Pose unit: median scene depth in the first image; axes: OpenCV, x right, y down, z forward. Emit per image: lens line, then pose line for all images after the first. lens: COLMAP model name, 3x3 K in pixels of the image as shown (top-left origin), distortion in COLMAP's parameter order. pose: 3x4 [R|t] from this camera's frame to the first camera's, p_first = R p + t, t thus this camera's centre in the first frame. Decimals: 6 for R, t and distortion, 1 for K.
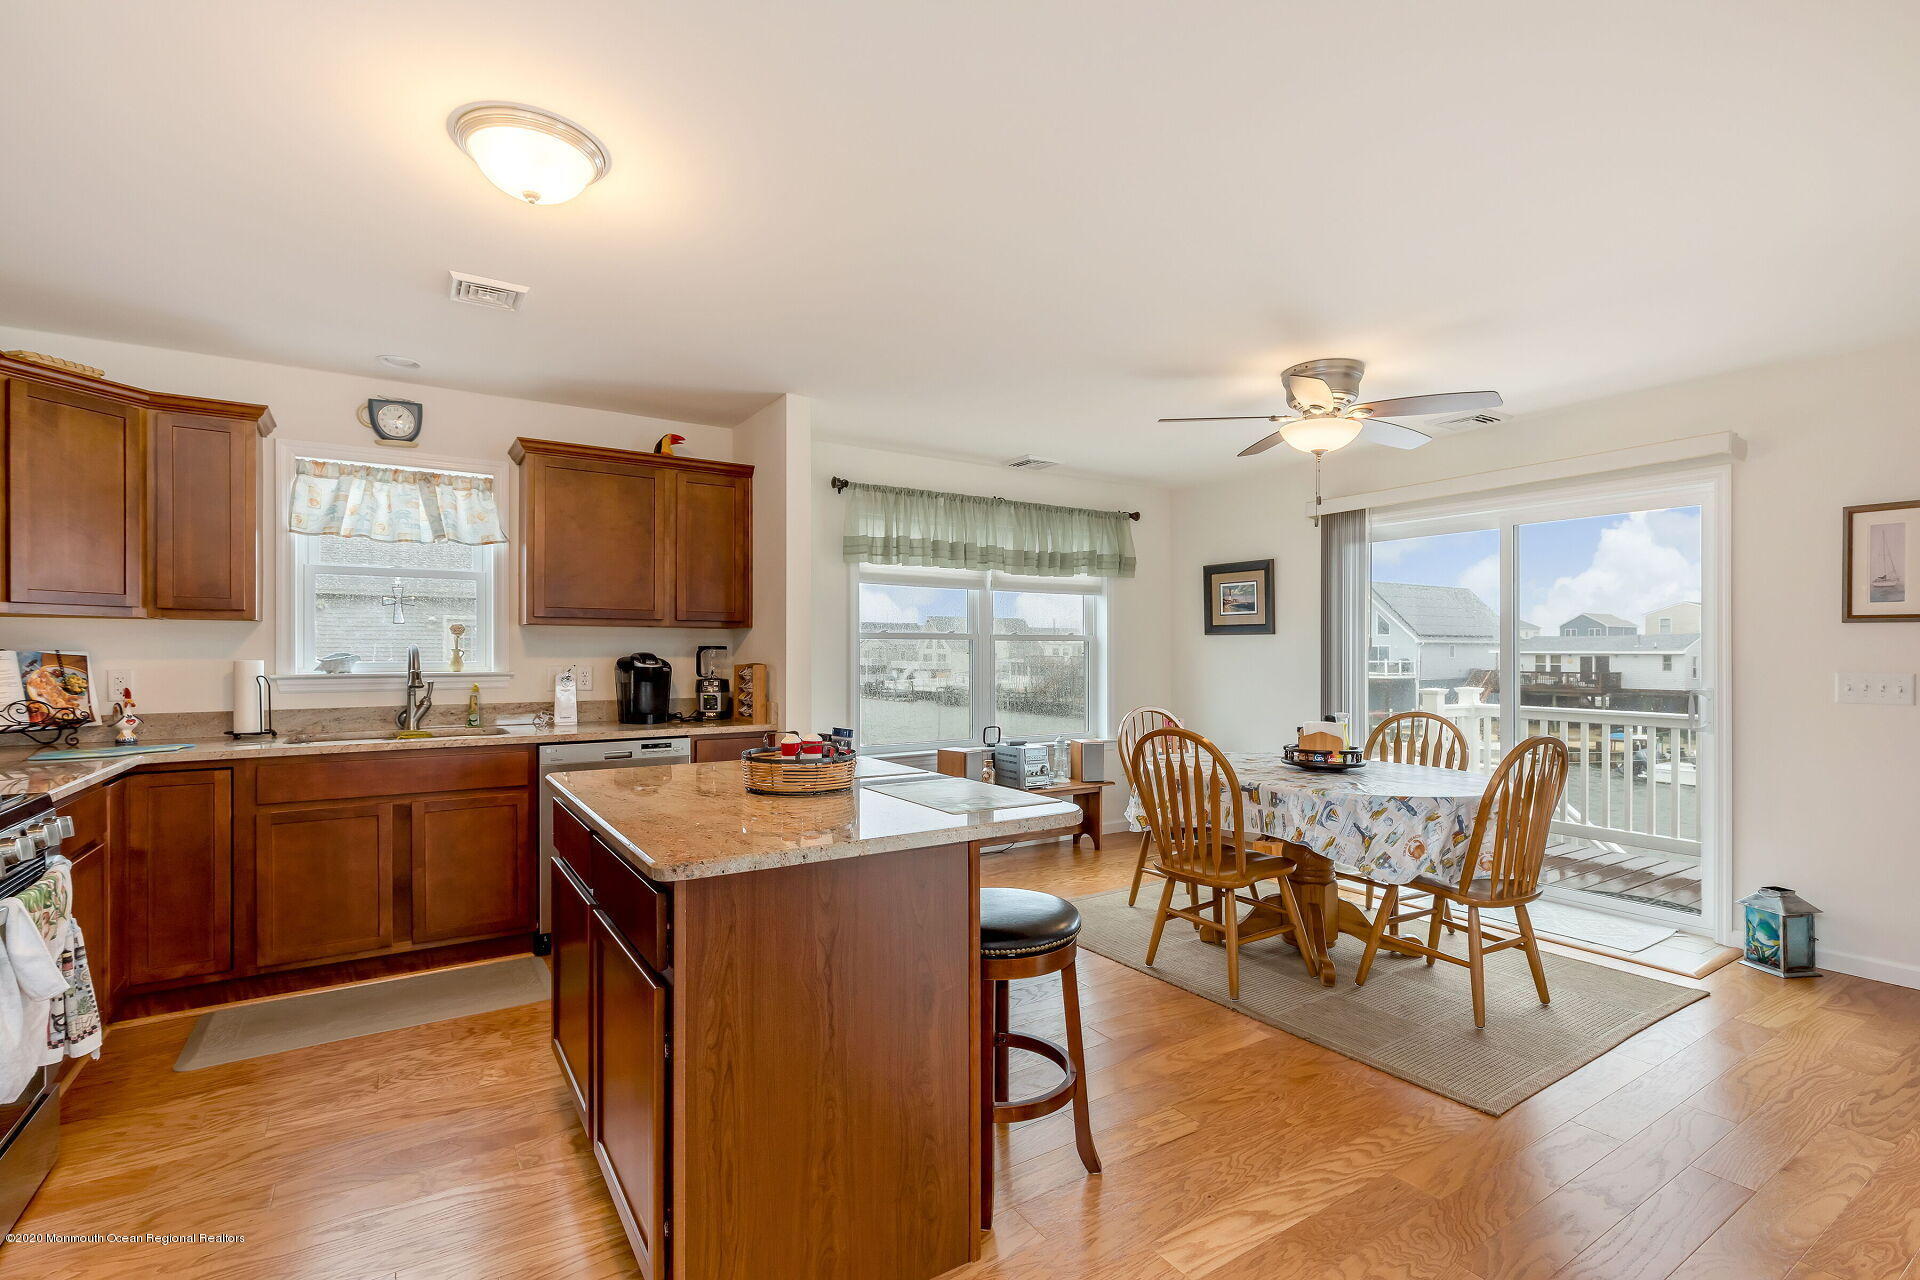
lens RADIAL K [[866.6, 0, 970.9], [0, 866.6, 650.4], [0, 0, 1]] dist [-0.001469, -0.000350]
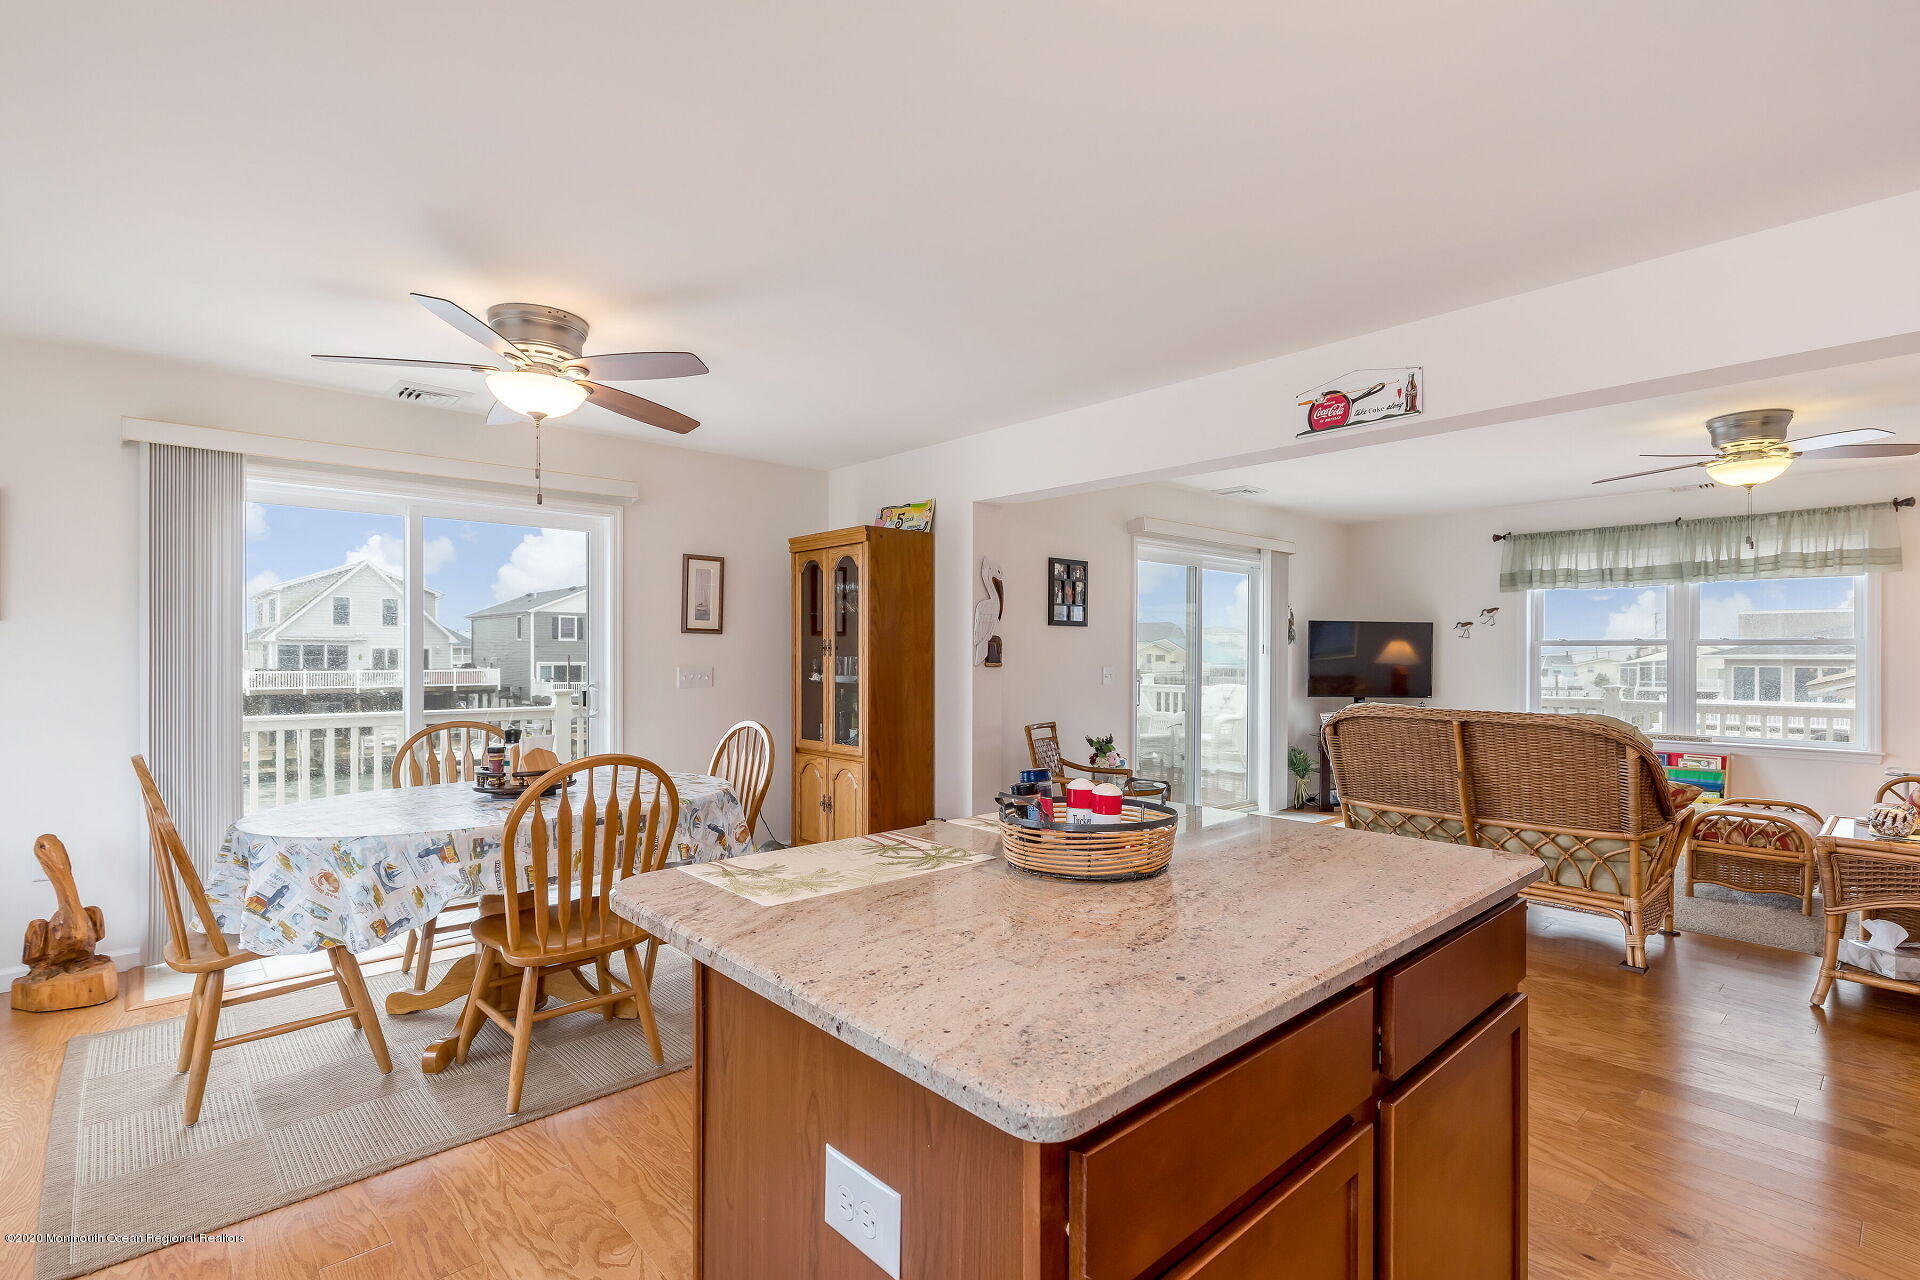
lens RADIAL K [[893.5, 0, 948.8], [0, 893.5, 648.1], [0, 0, 1]] dist [0.000417, -0.000259]
pose [[-0.157460, 0.008275, 0.987491, -0.496925], [-0.002301, 0.999959, -0.008747, 0.004657], [-0.987523, -0.003650, -0.157434, 0.713319]]
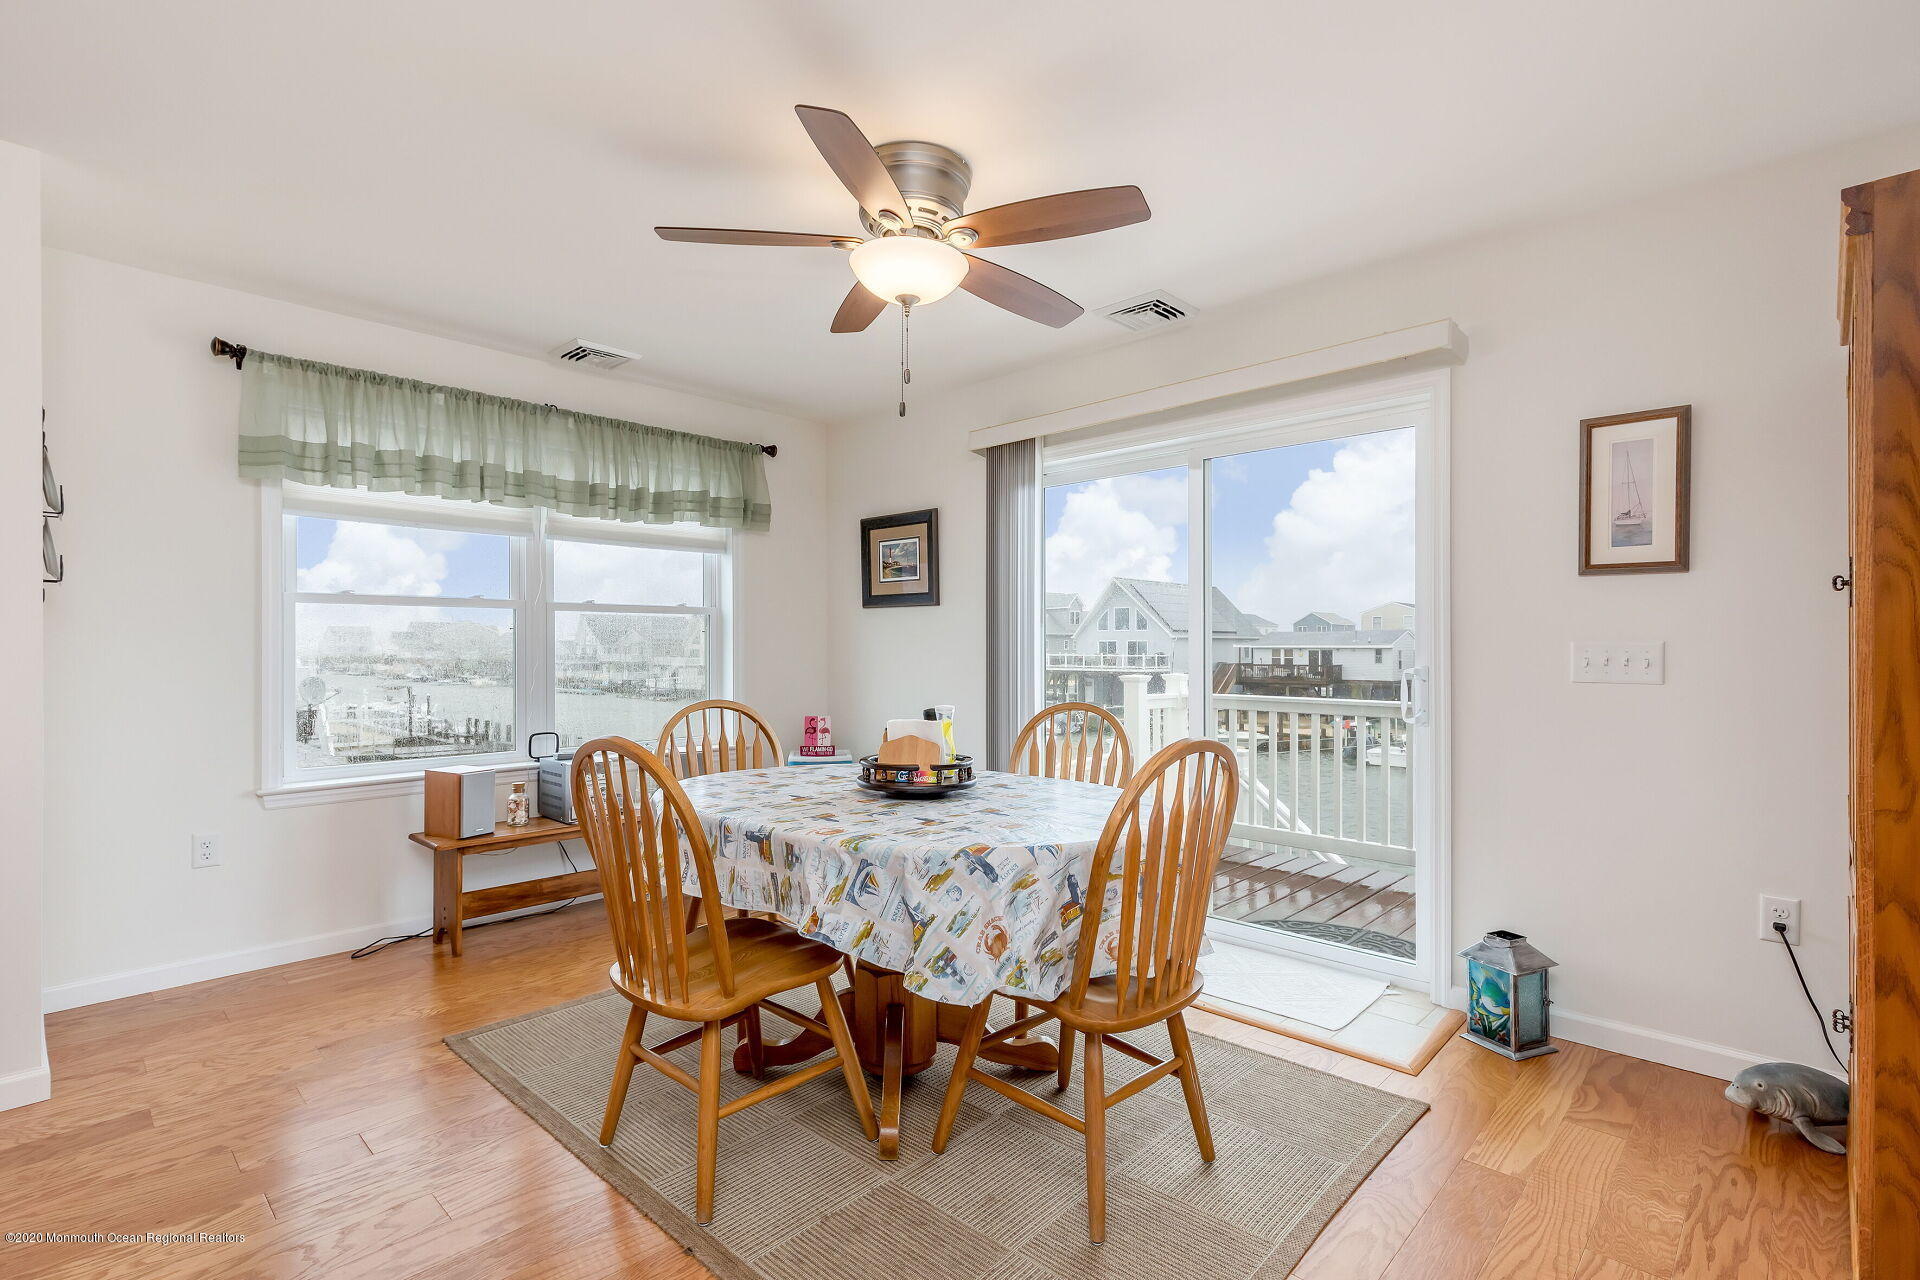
lens RADIAL K [[893.5, 0, 948.8], [0, 893.5, 648.1], [0, 0, 1]] dist [0.000417, -0.000259]
pose [[0.973905, -0.000748, 0.226956, 0.268445], [0.000143, 0.999996, 0.002684, 0.026145], [-0.226957, -0.002581, 0.973901, 0.331250]]
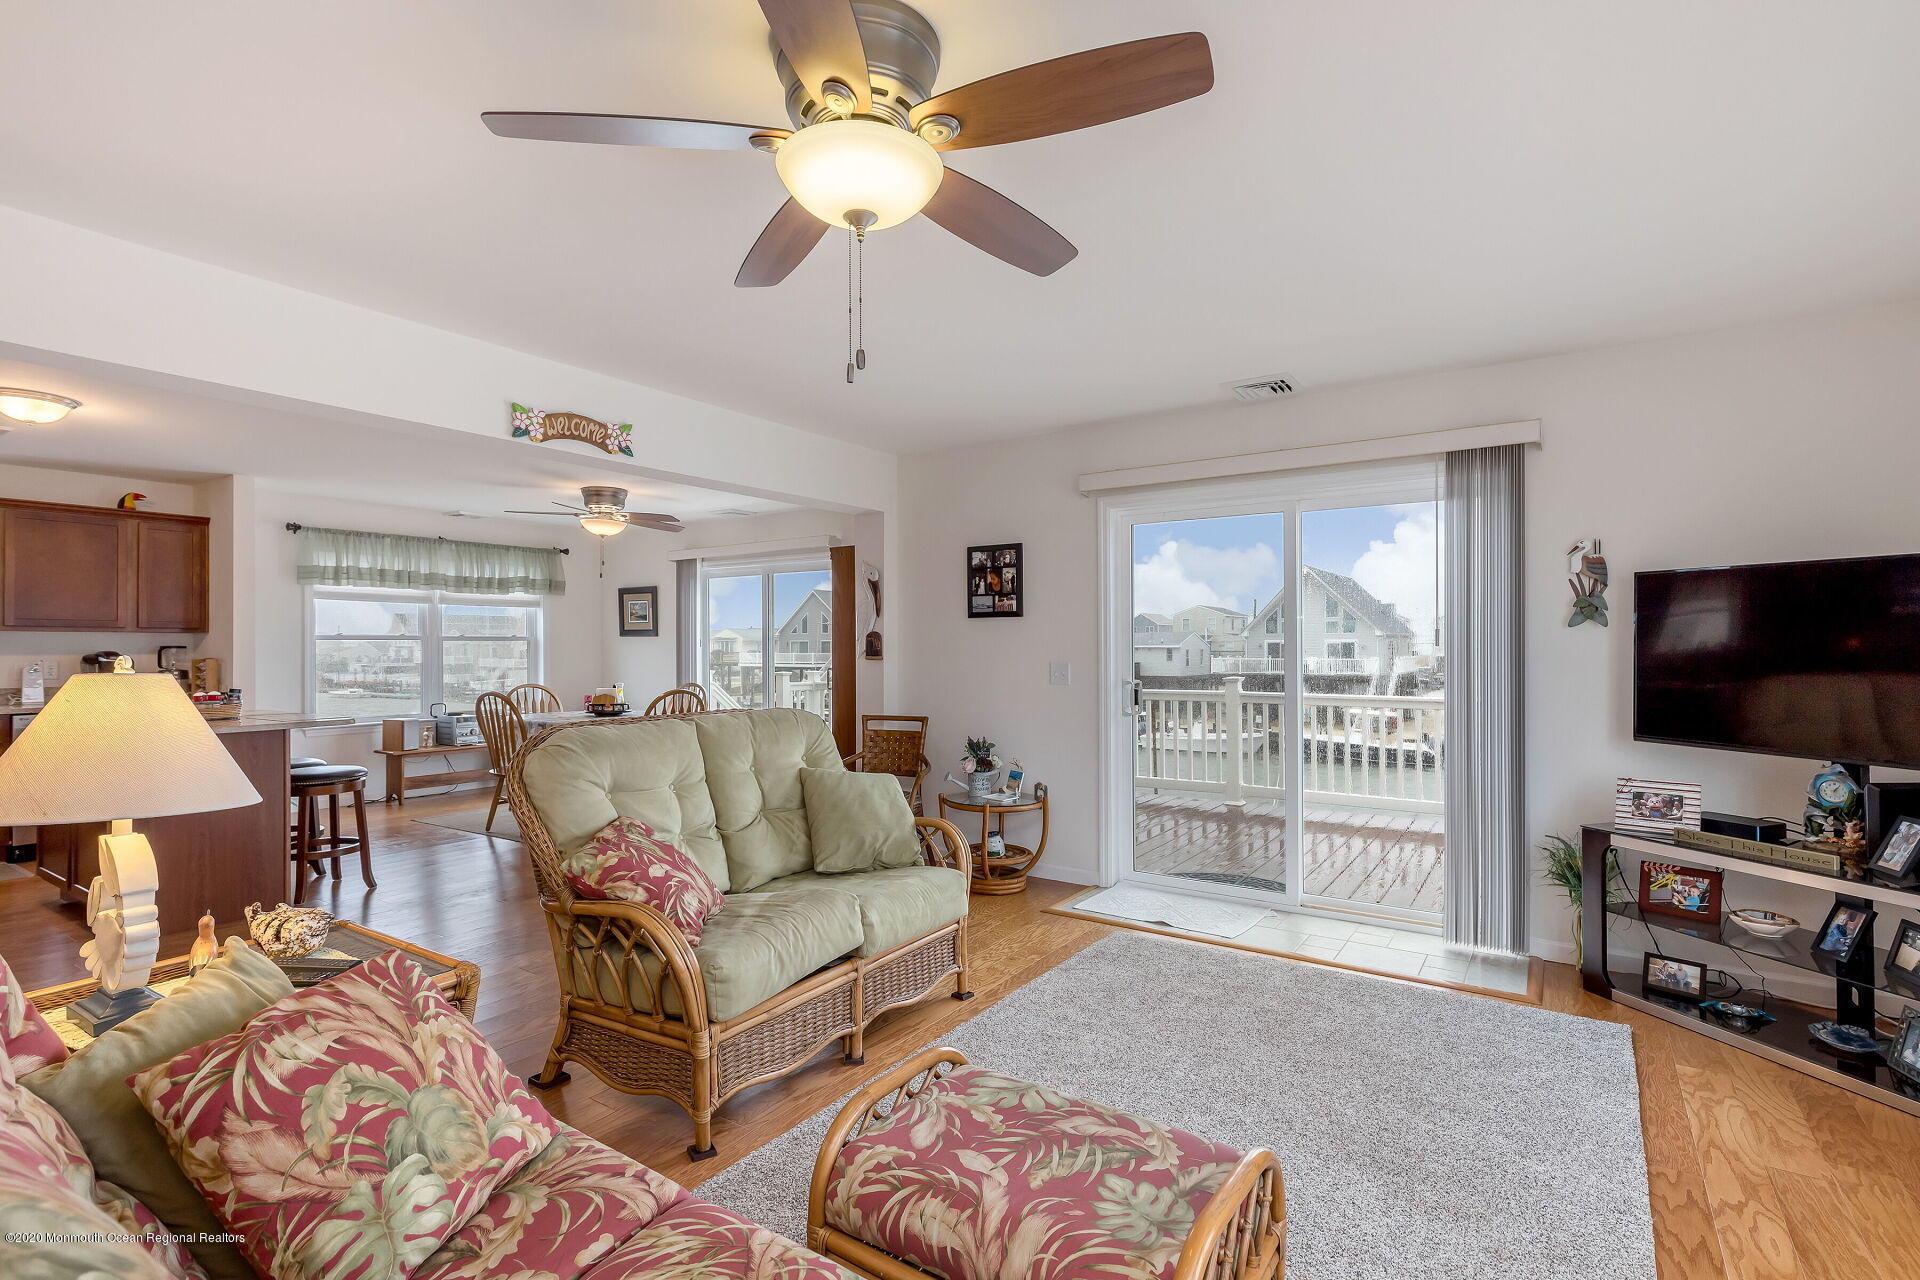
lens RADIAL K [[877.1, 0, 960.0], [0, 877.1, 640.0], [0, 0, 1]] dist [-0.000775, -0.000327]
pose [[0.916525, -0.000326, 0.399977, 0.338803], [0.002925, 0.999978, -0.005888, -0.003085], [-0.399966, 0.006566, 0.916506, -0.901977]]
